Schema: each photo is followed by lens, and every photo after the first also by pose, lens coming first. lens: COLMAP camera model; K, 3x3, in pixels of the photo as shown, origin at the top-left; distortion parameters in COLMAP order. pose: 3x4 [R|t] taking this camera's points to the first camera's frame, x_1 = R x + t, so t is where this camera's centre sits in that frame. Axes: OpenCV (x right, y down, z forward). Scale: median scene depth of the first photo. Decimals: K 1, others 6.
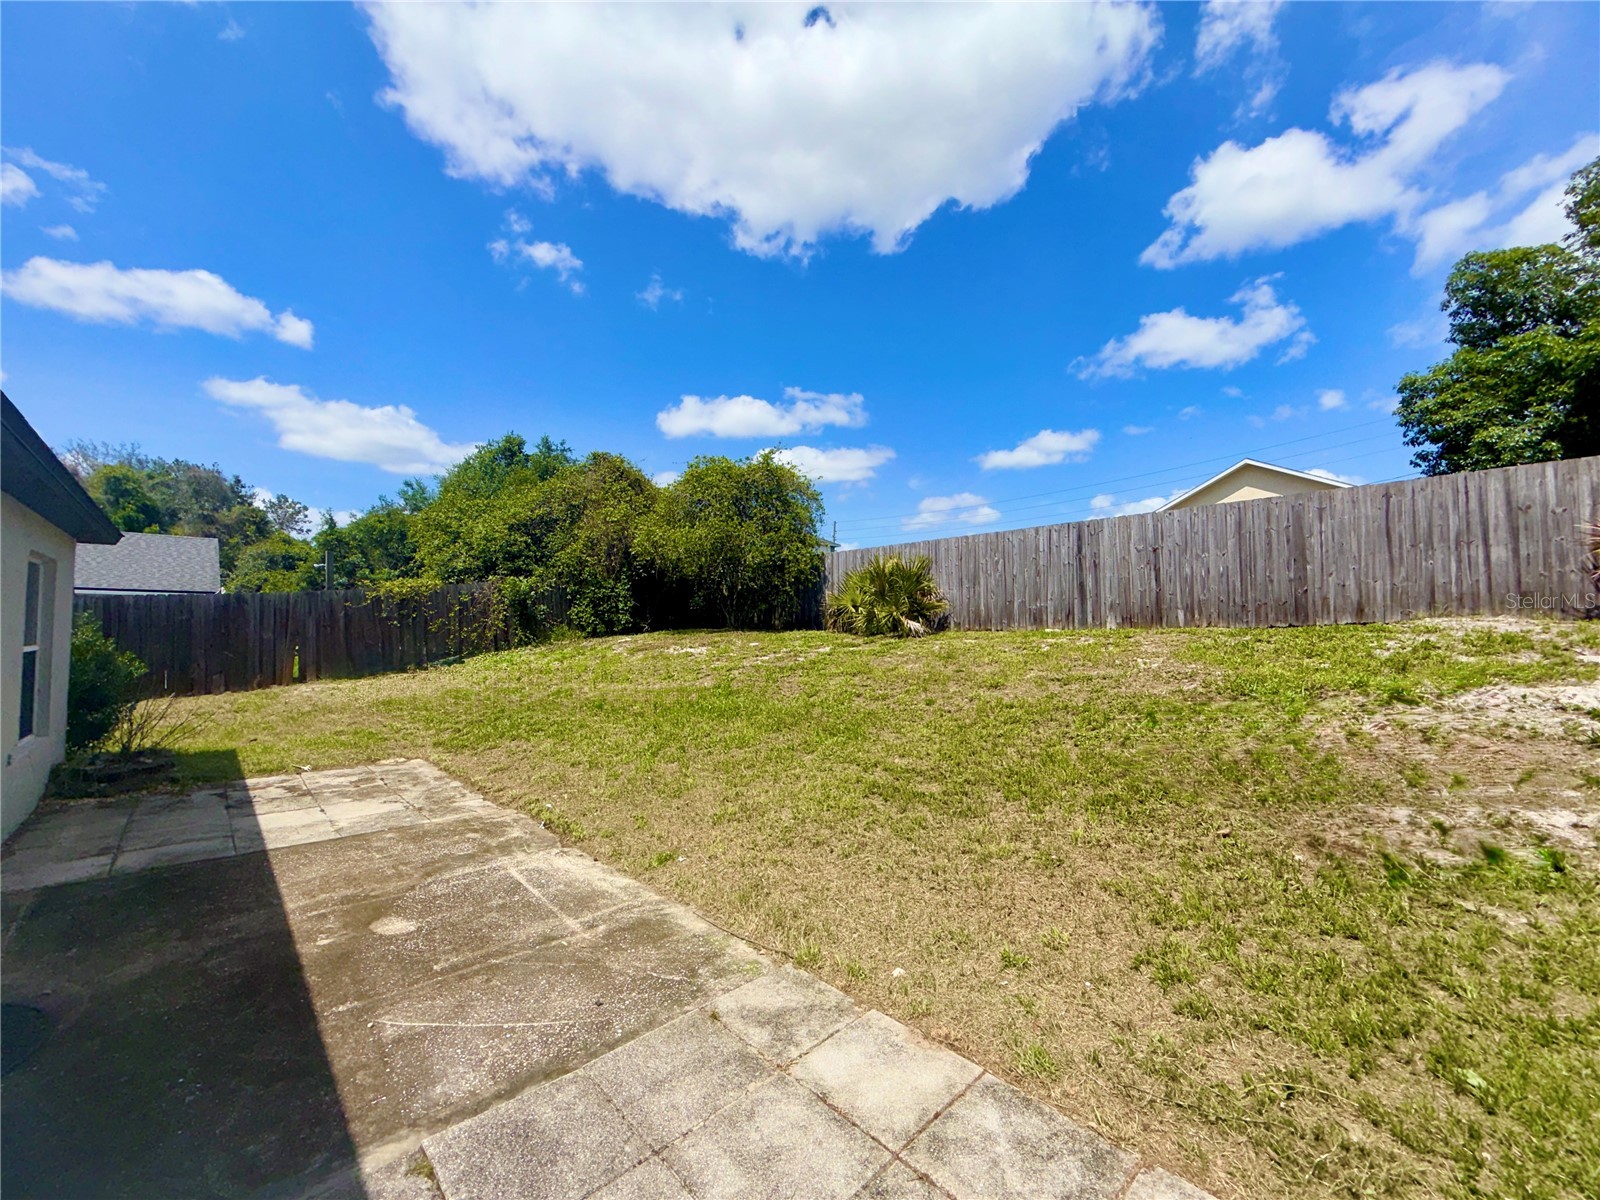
lens RADIAL K [[640.0, 0, 793.1], [0, 640.0, 604.4], [0, 0, 1]] dist [0.000583, -0.000282]
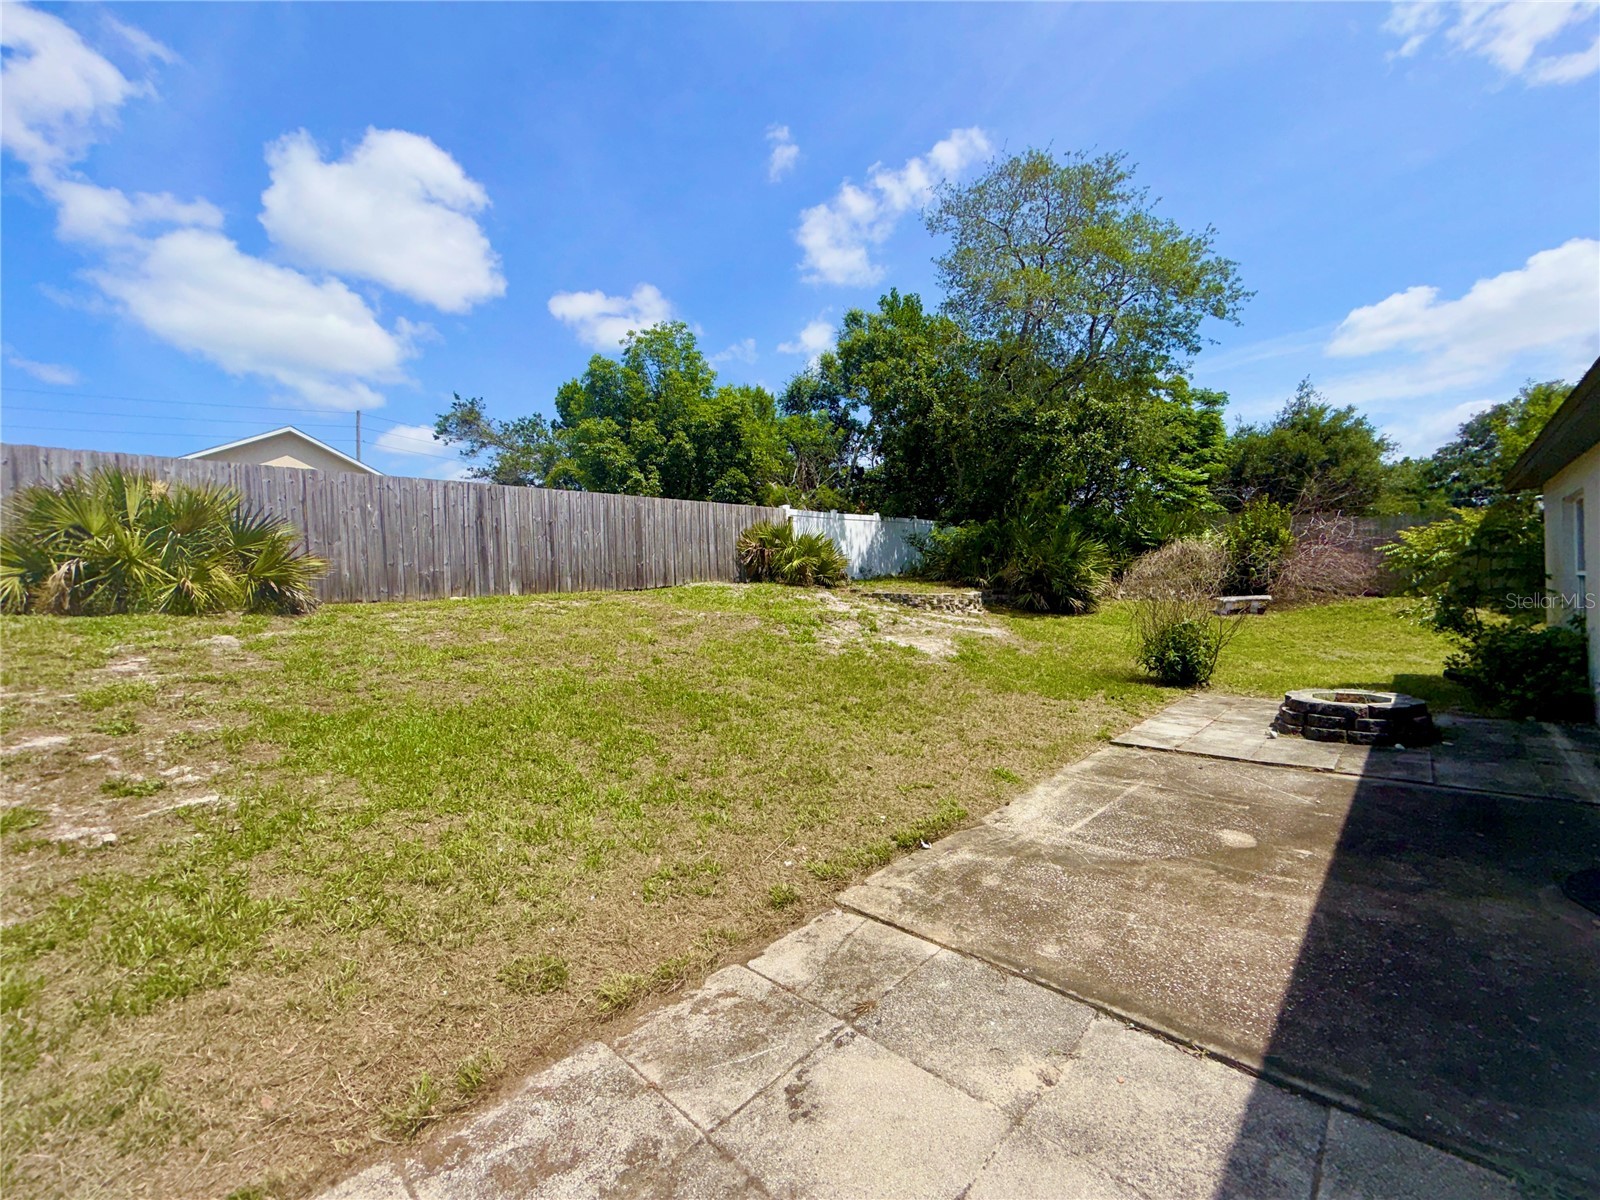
lens RADIAL K [[640.0, 0, 793.6], [0, 640.0, 600.3], [0, 0, 1]] dist [0.000583, -0.000282]
pose [[-0.041182, -0.012904, 0.999068, -1.255220], [-0.000337, 0.999917, 0.012901, 0.076862], [-0.999152, 0.000195, -0.041182, 1.356872]]
